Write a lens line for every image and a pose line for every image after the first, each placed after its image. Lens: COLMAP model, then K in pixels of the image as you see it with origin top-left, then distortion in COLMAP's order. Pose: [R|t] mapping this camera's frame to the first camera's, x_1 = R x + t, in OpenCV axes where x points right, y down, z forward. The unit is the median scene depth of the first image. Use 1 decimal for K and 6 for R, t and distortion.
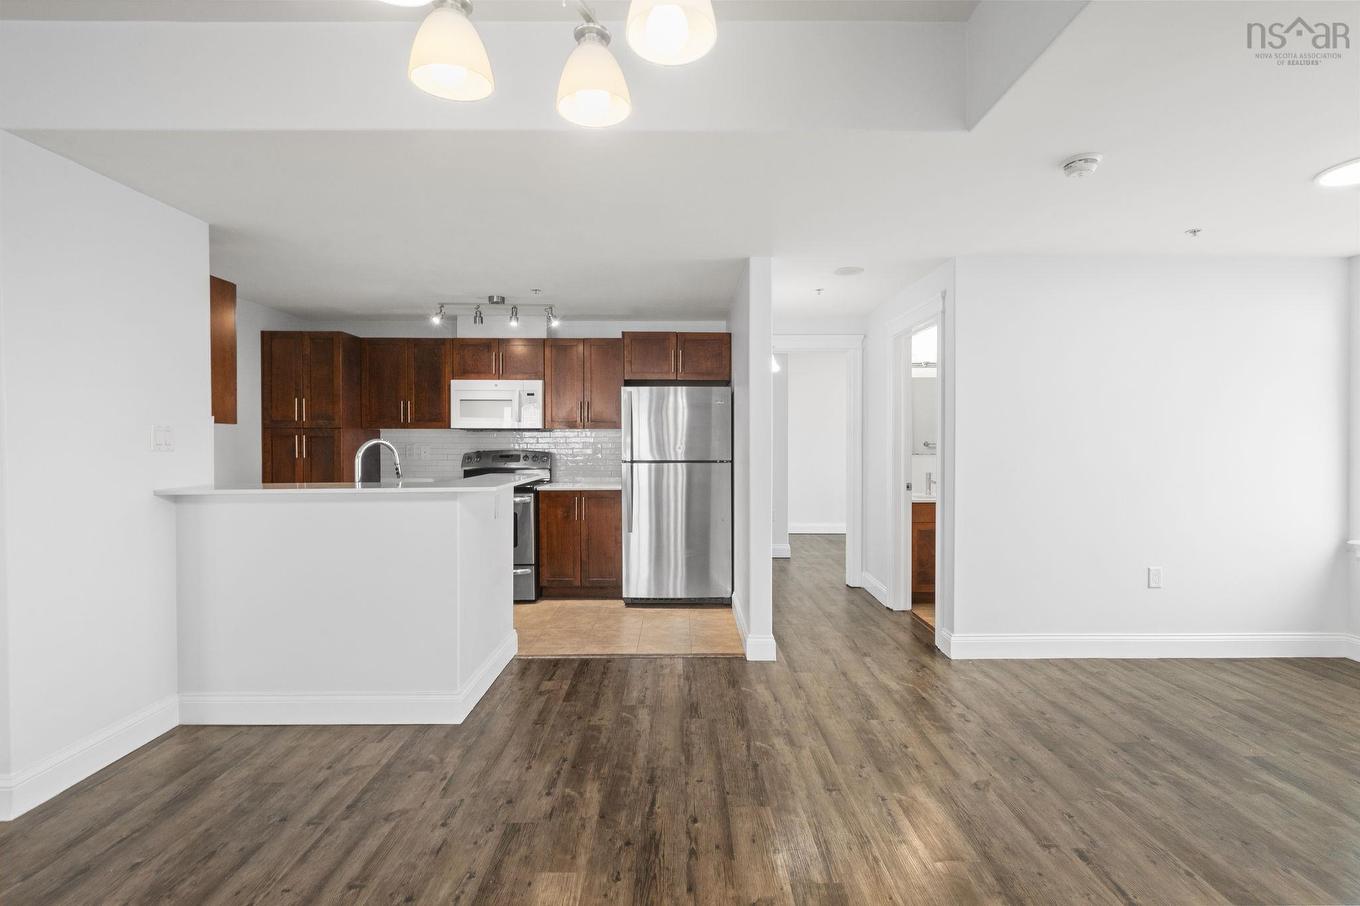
lens RADIAL K [[602.8, 0, 687.1], [0, 602.8, 449.1], [0, 0, 1]] dist [-0.000448, -0.001323]
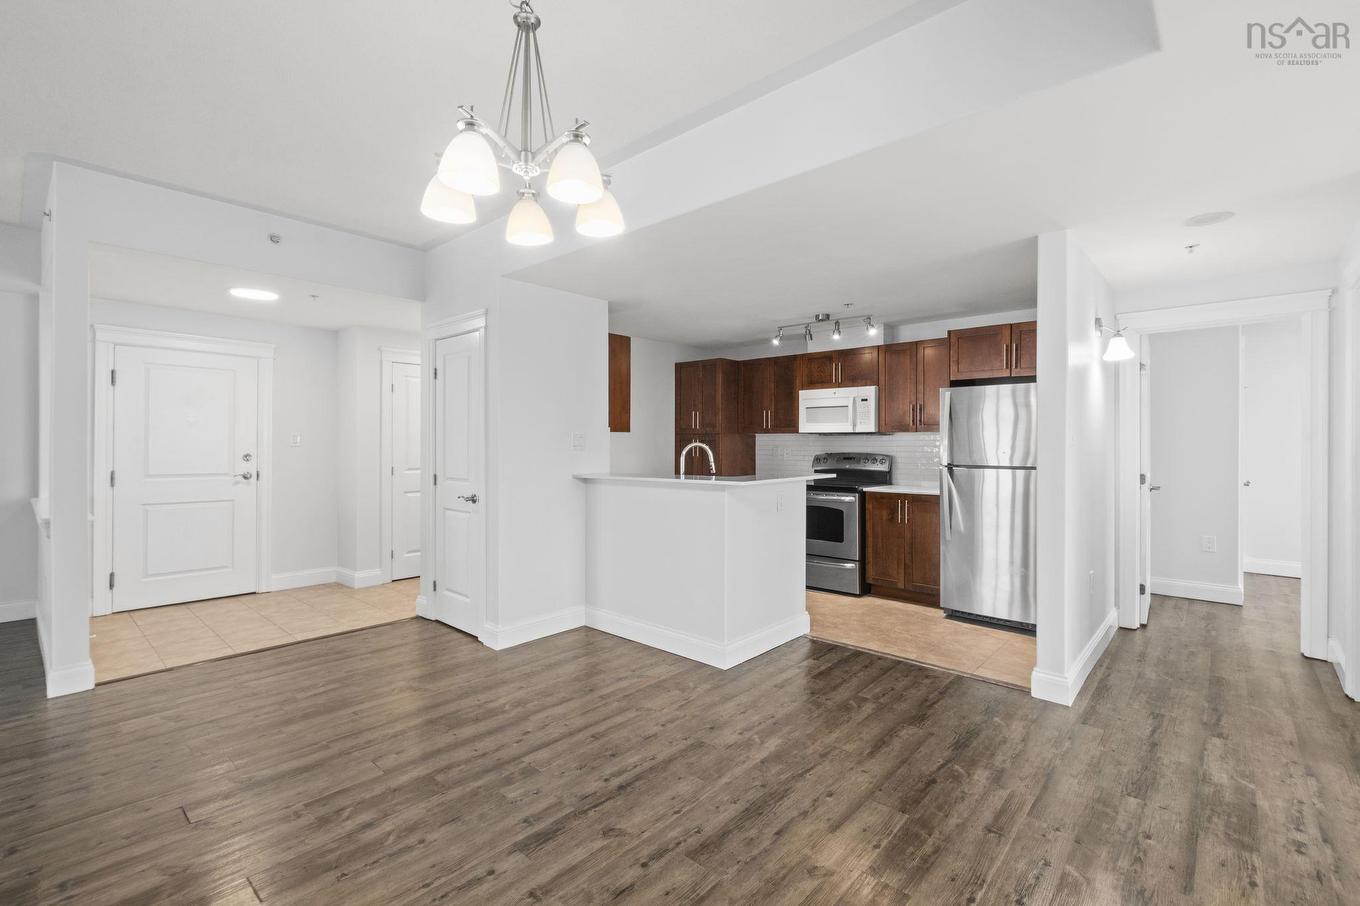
lens RADIAL K [[608.8, 0, 685.4], [0, 608.8, 445.1], [0, 0, 1]] dist [0.001719, -0.001169]
pose [[0.736587, 0.003220, -0.676335, 0.289804], [-0.010568, 0.999921, -0.006749, -0.001679], [0.676260, 0.012119, 0.736563, 0.004474]]
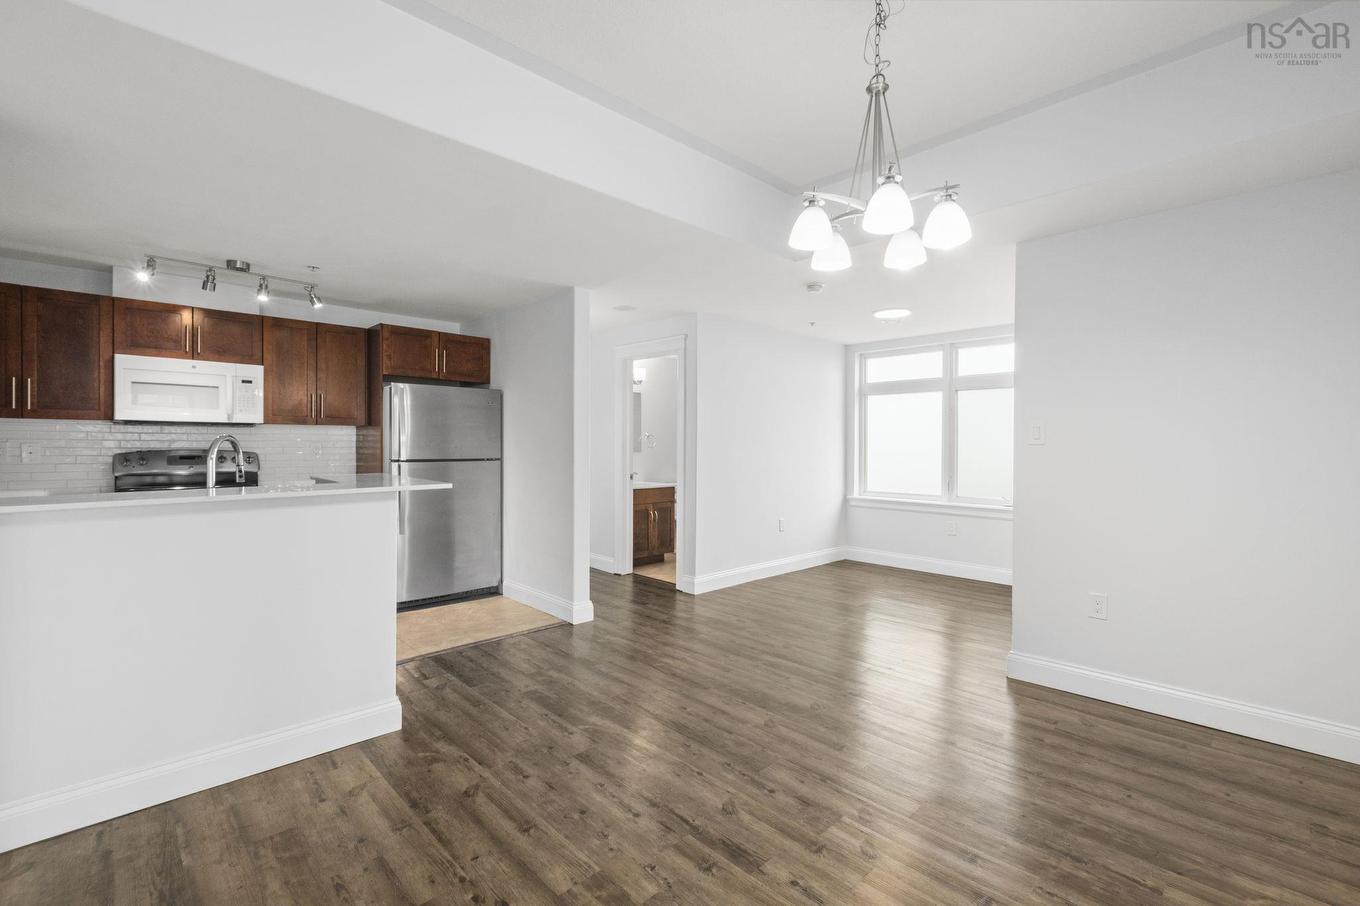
lens RADIAL K [[602.8, 0, 687.1], [0, 602.8, 449.1], [0, 0, 1]] dist [-0.000448, -0.001323]
pose [[0.724722, -0.002106, 0.689038, -0.493476], [0.002842, 0.999996, 0.000067, 0.003847], [-0.689036, 0.001910, 0.724725, -0.016218]]
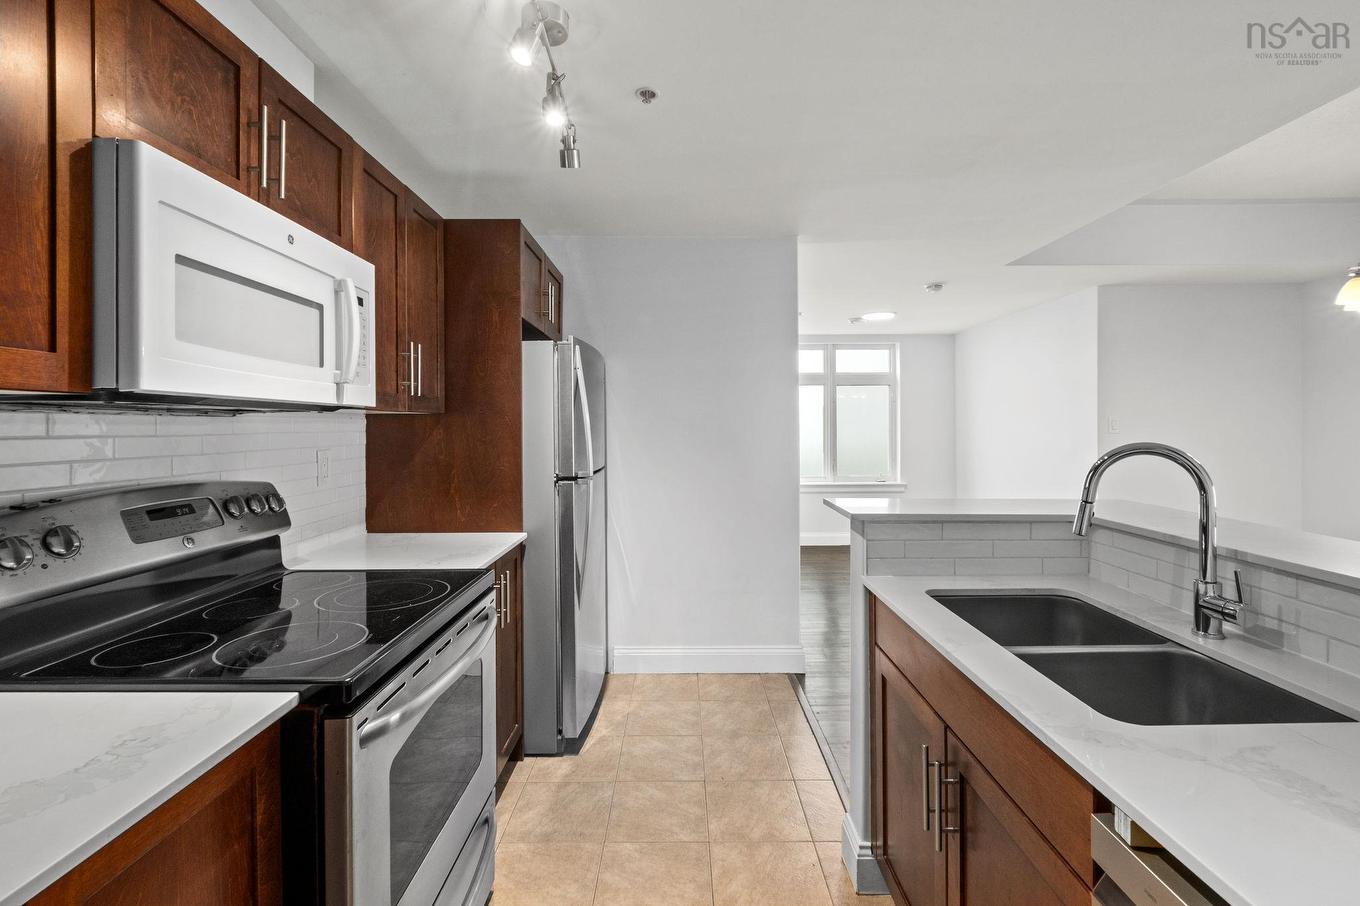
lens RADIAL K [[612.4, 0, 686.9], [0, 612.4, 427.2], [0, 0, 1]] dist [-0.003470, -0.000498]
pose [[-0.000492, -0.000600, 1.000000, -0.737697], [0.015496, 0.999880, 0.000608, -0.026182], [-0.999880, 0.015497, -0.000483, 1.039420]]
